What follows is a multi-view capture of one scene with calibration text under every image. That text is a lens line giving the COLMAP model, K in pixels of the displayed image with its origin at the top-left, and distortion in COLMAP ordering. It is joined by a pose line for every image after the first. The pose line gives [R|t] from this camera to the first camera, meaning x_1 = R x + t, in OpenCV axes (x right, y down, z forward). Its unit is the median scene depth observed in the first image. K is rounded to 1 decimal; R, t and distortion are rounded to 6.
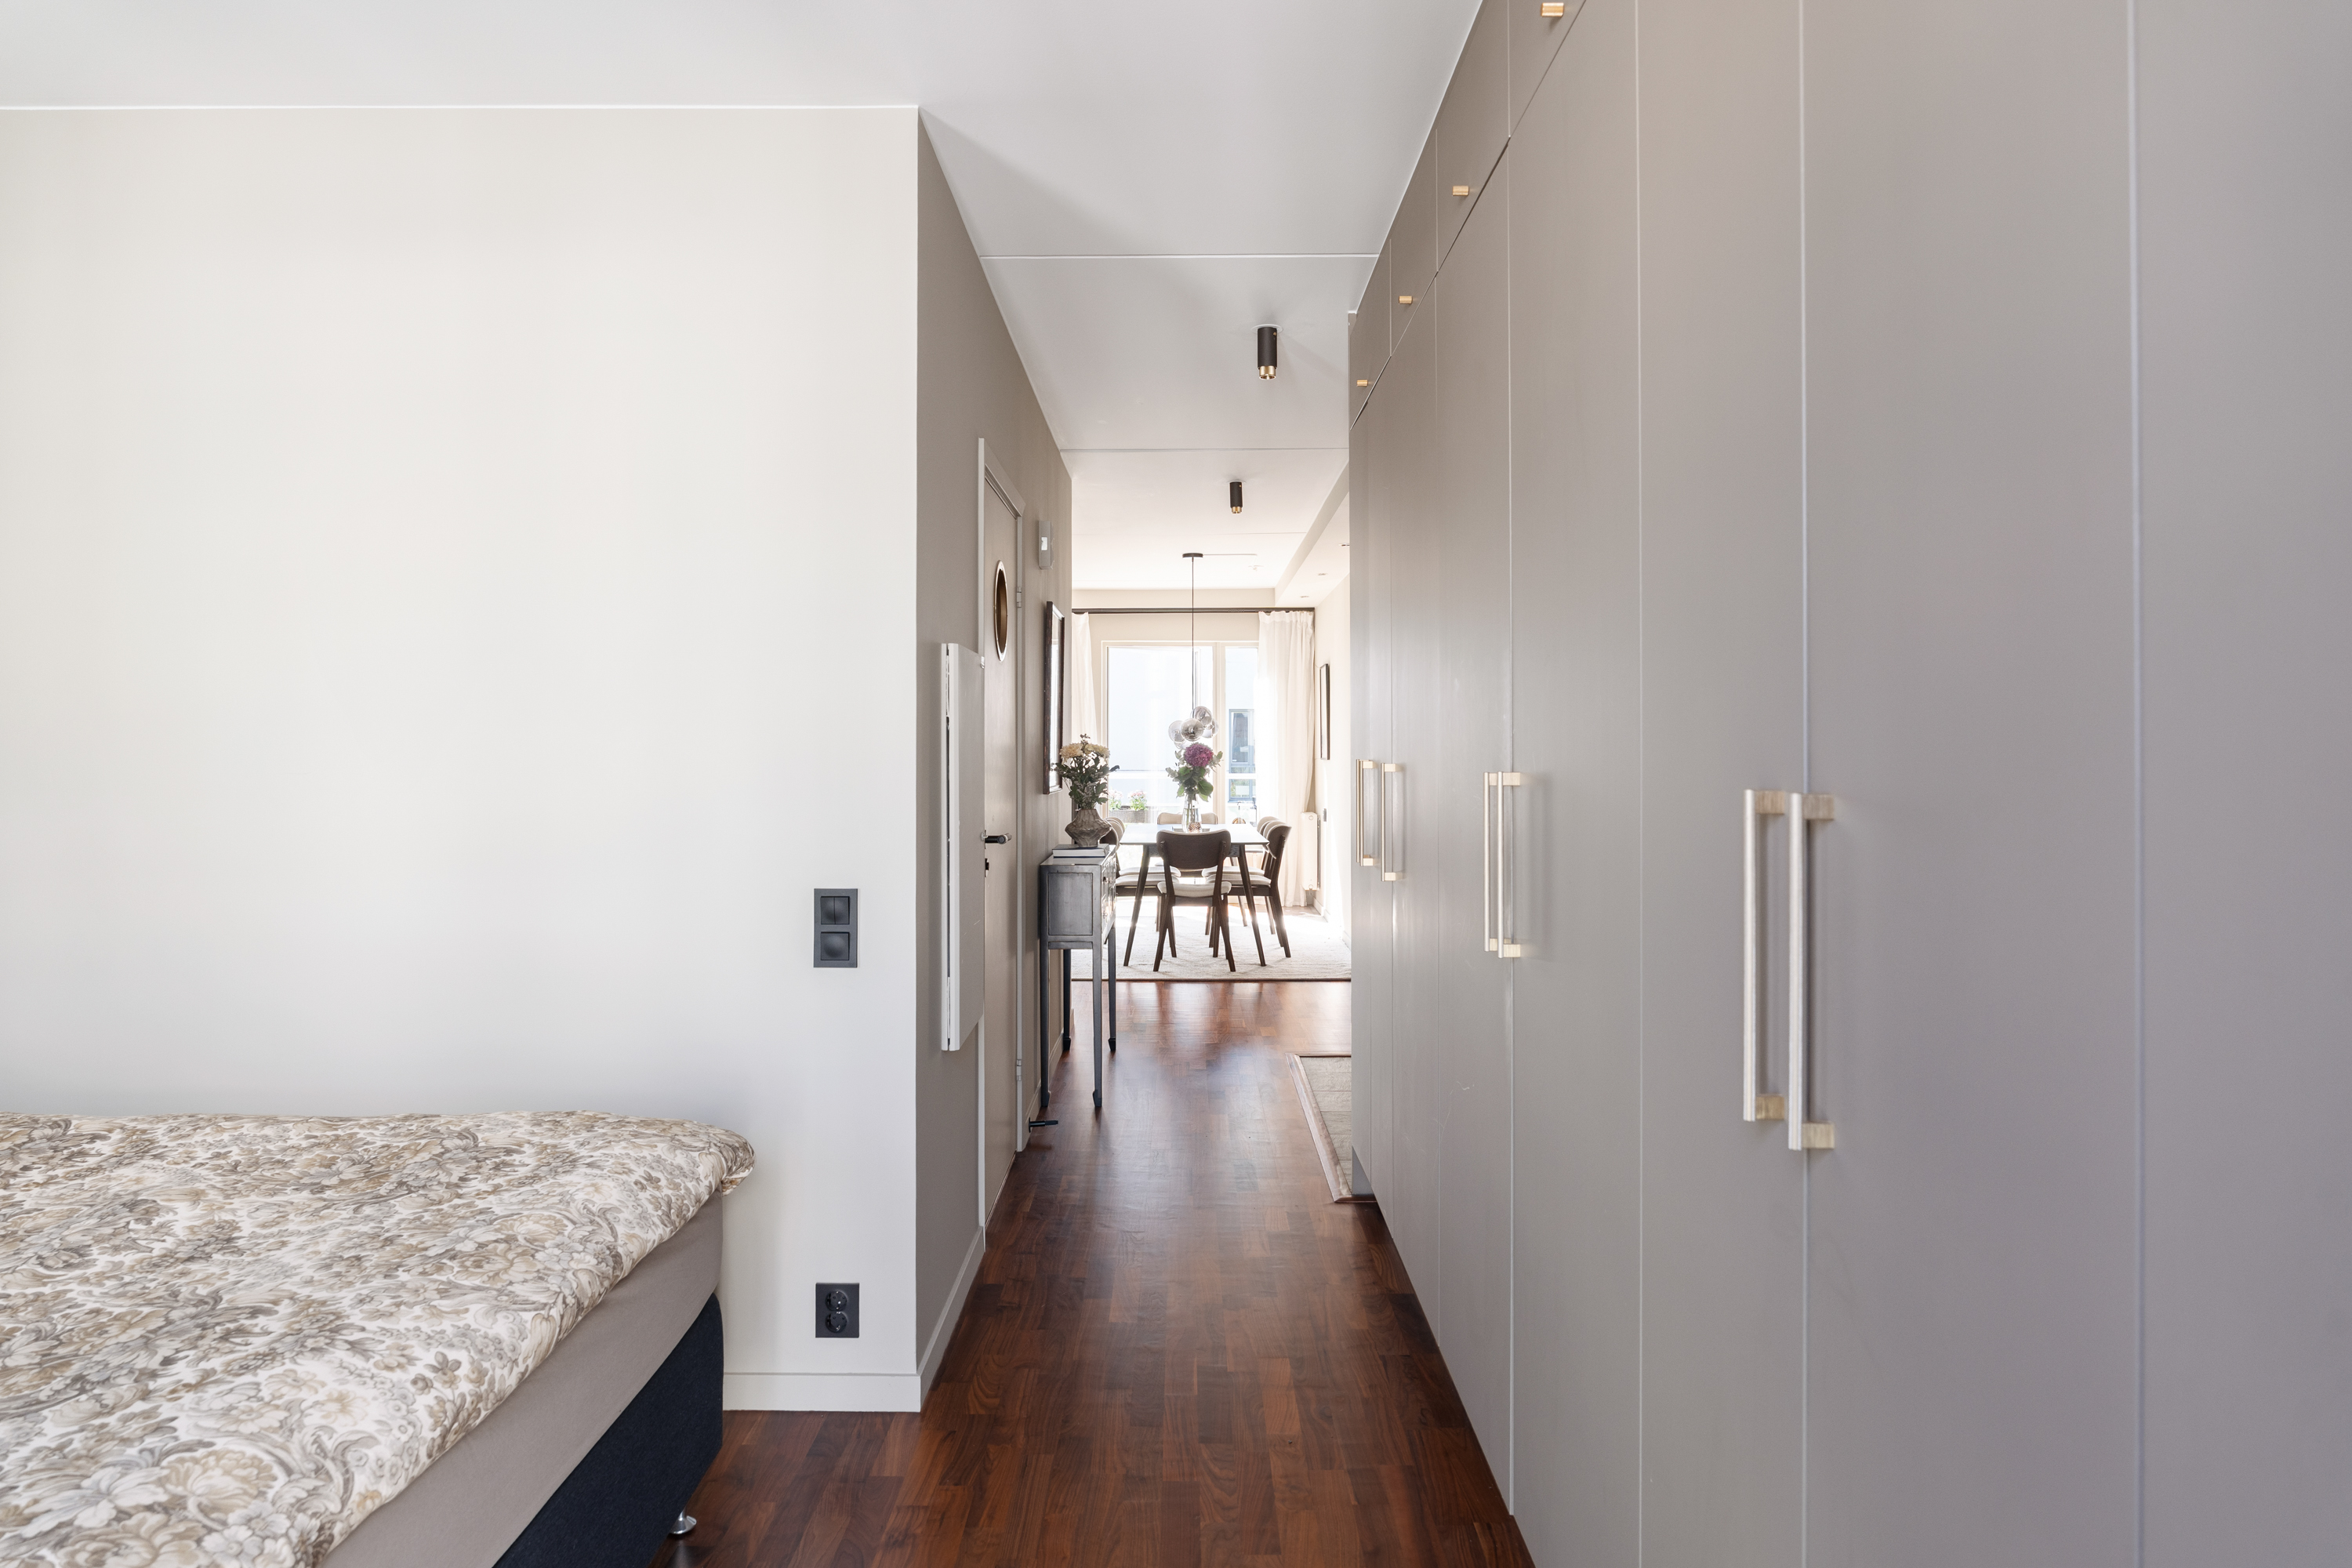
lens RADIAL K [[1392.8, 0, 1178.4], [0, 1392.8, 779.3], [0, 0, 1]] dist [-0.018952, 0.000382]
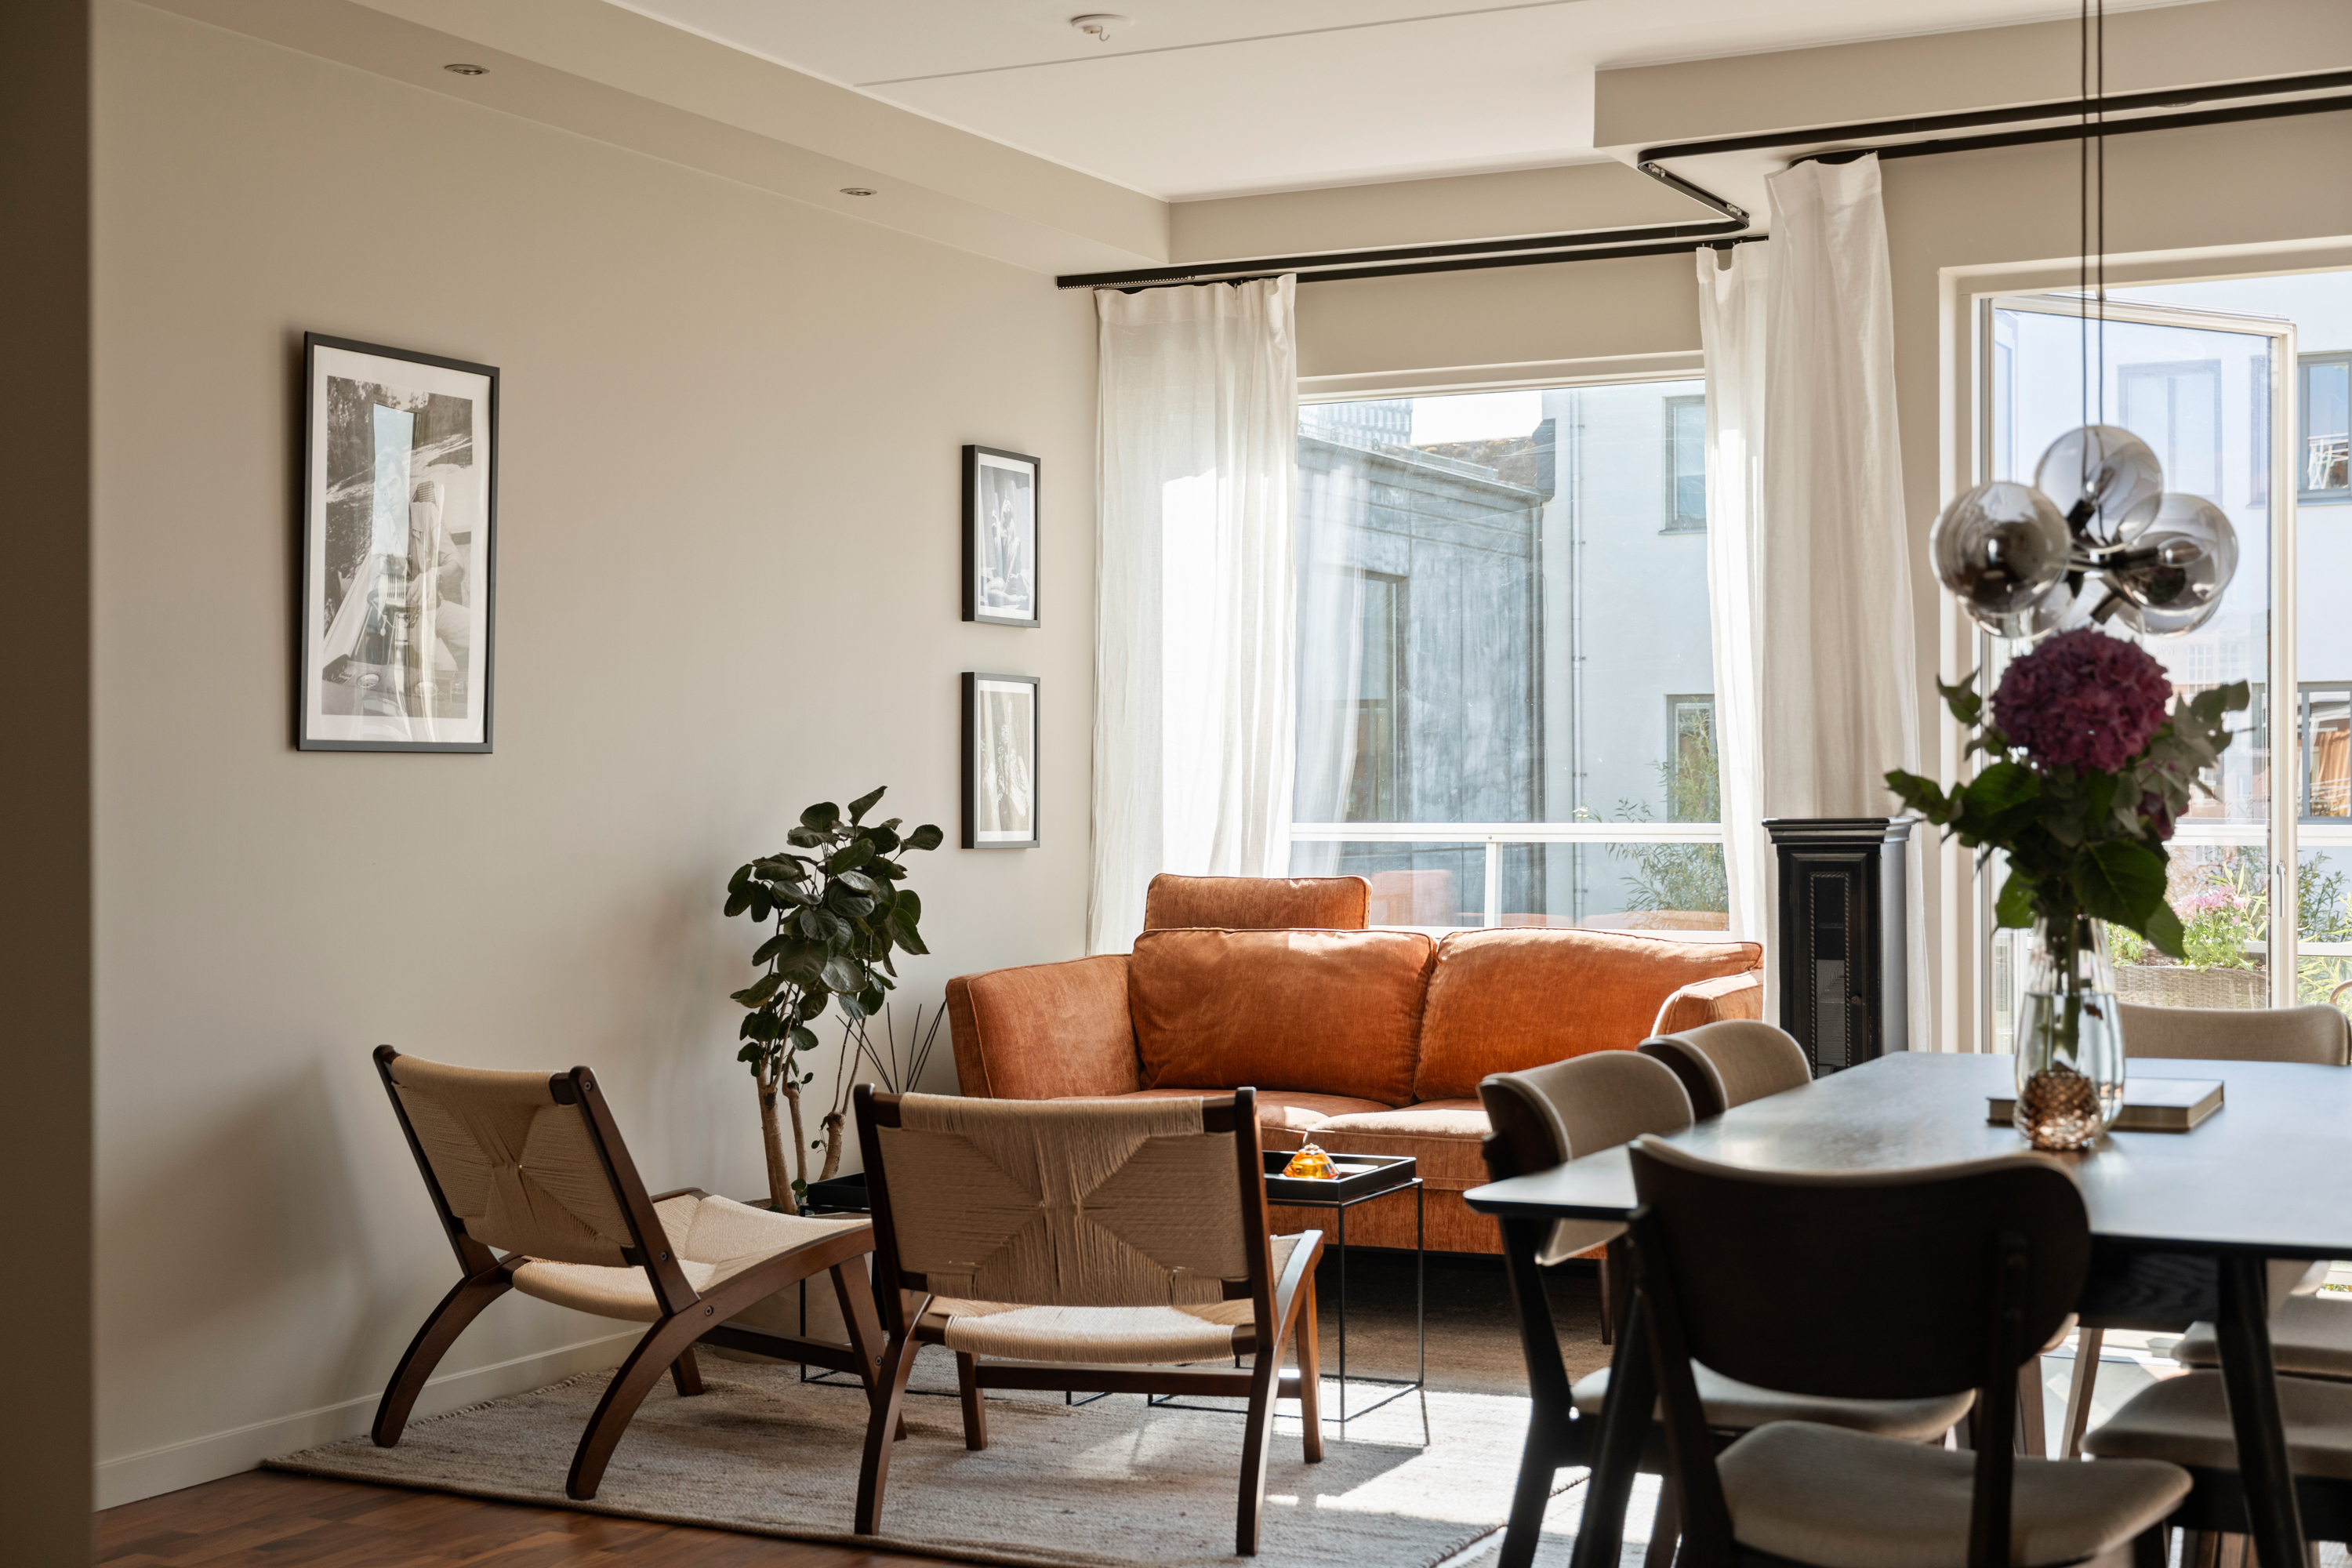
lens RADIAL K [[3163.3, 0, 1176.0], [0, 3163.3, 784.0], [0, 0, 1]] dist [0.017055, 0.012609]
pose [[0.893088, -0.001201, -0.449880, 0.093007], [-0.009434, 0.999727, -0.021395, 0.003299], [0.449783, 0.023352, 0.892833, 0.581973]]
